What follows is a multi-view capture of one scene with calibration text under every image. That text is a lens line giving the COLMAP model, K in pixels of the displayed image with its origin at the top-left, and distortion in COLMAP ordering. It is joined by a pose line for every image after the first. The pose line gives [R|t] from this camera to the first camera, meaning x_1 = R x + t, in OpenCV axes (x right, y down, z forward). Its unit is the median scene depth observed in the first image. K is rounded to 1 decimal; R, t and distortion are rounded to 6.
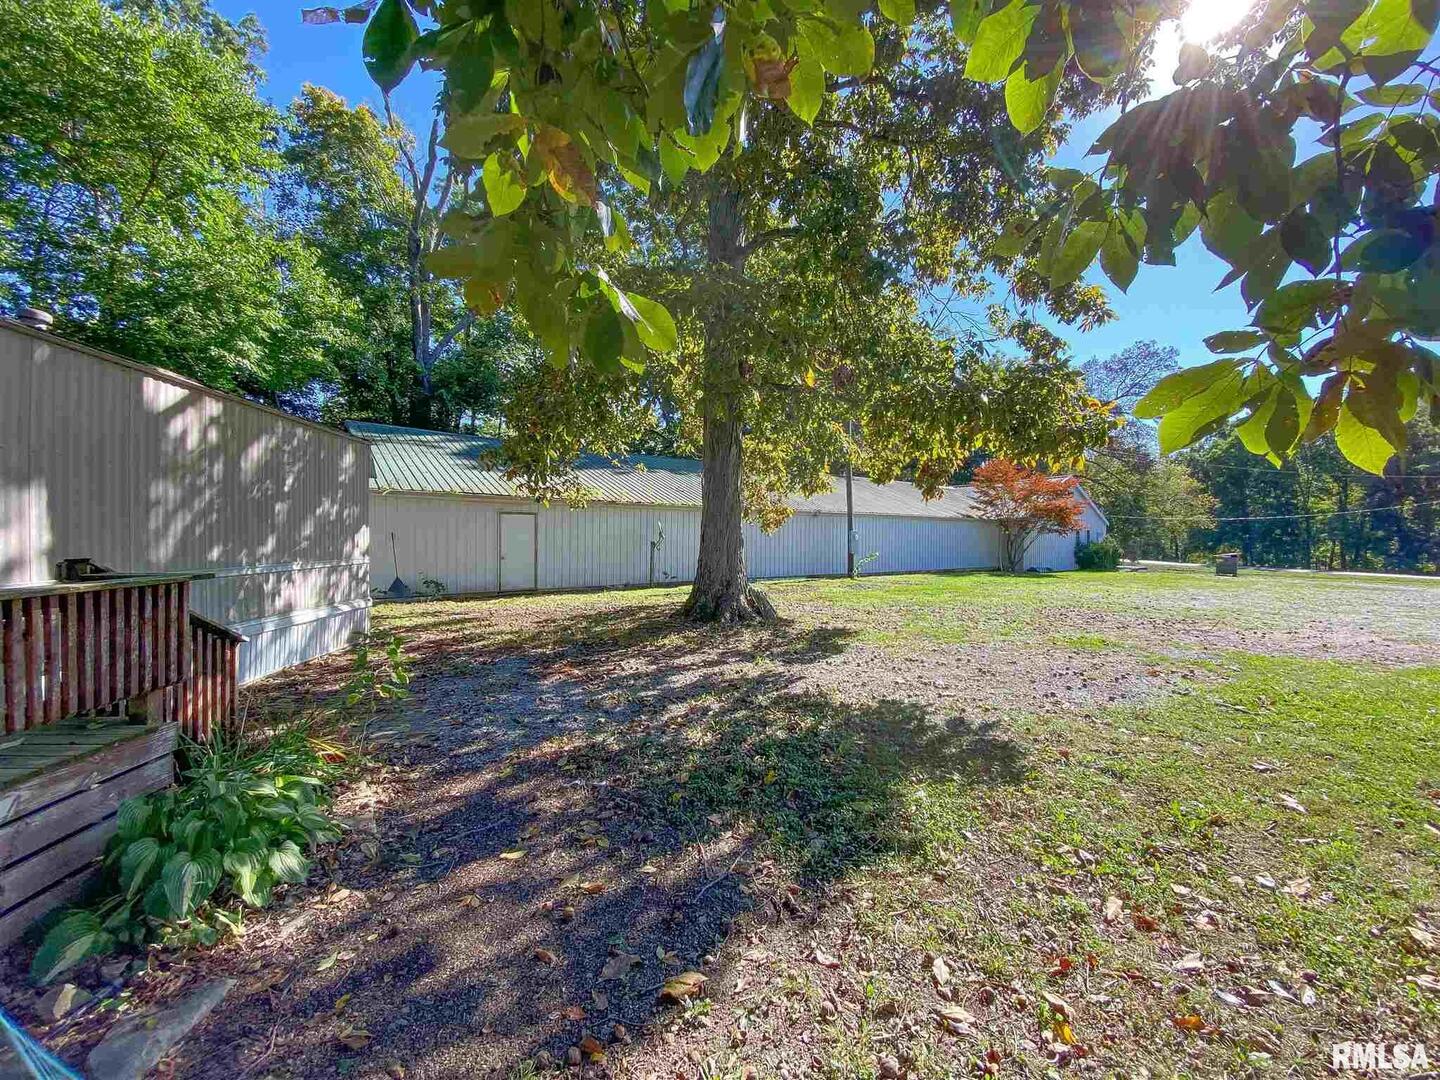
lens RADIAL K [[591.2, 0, 722.2], [0, 591.2, 539.1], [0, 0, 1]] dist [0.006200, -0.014115]
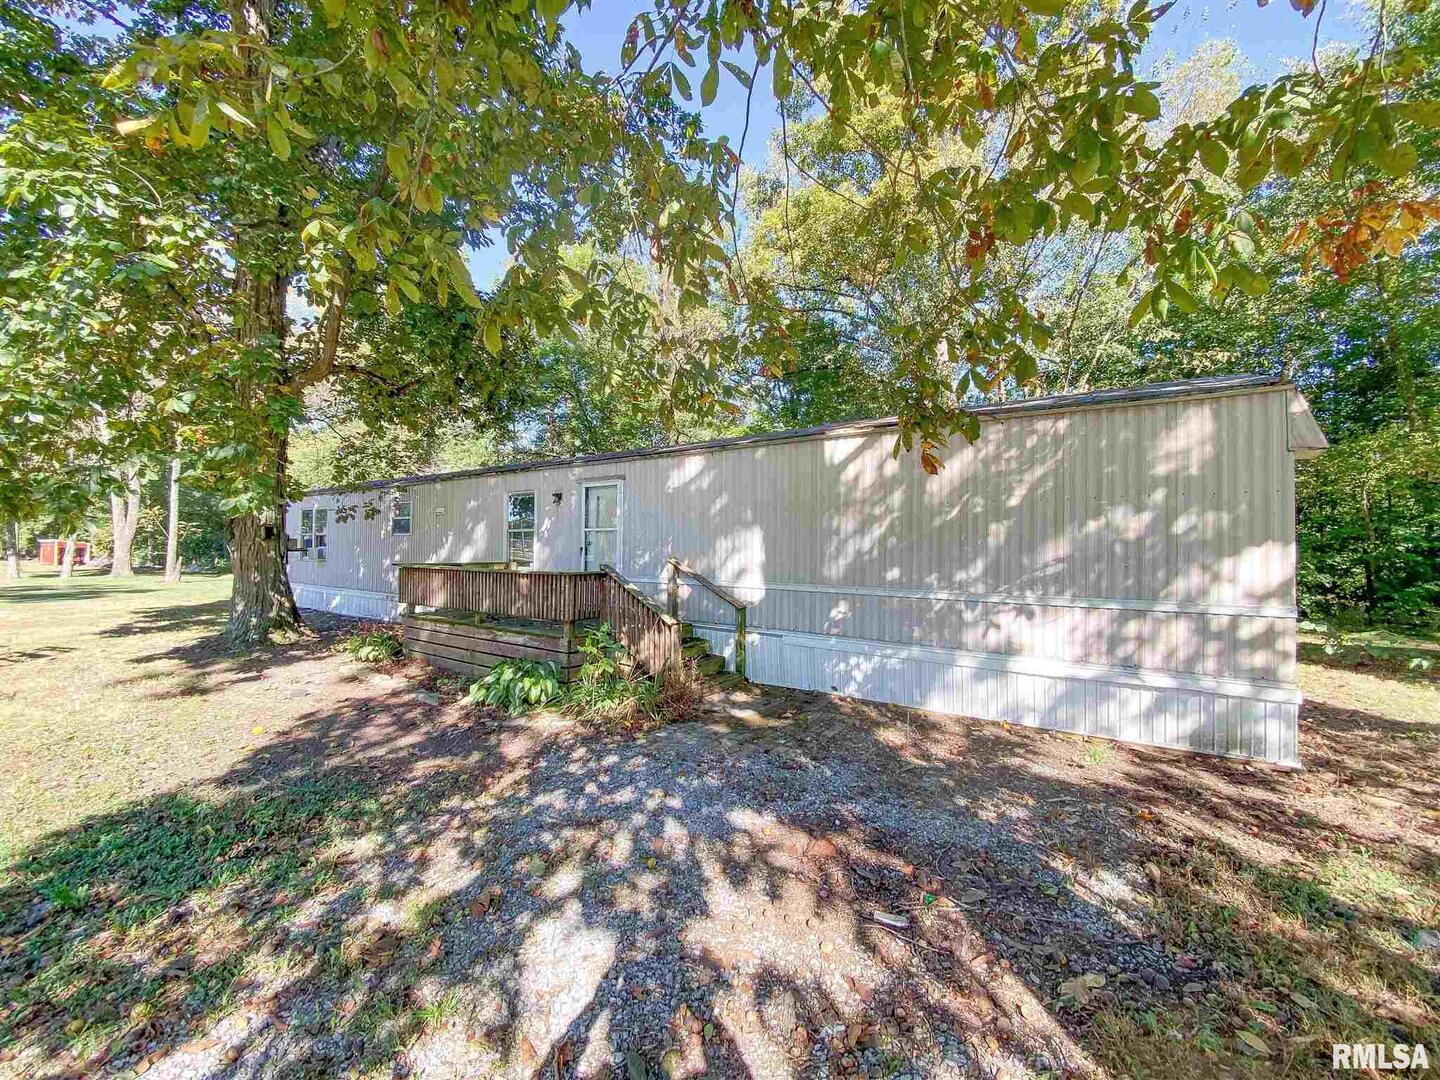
lens RADIAL K [[591.2, 0, 730.3], [0, 591.2, 536.7], [0, 0, 1]] dist [0.006200, -0.014115]
pose [[-0.655558, -0.028592, -0.754603, 0.180626], [-0.015962, 0.999584, -0.024008, -0.016052], [0.754976, -0.003694, -0.655742, 1.581970]]
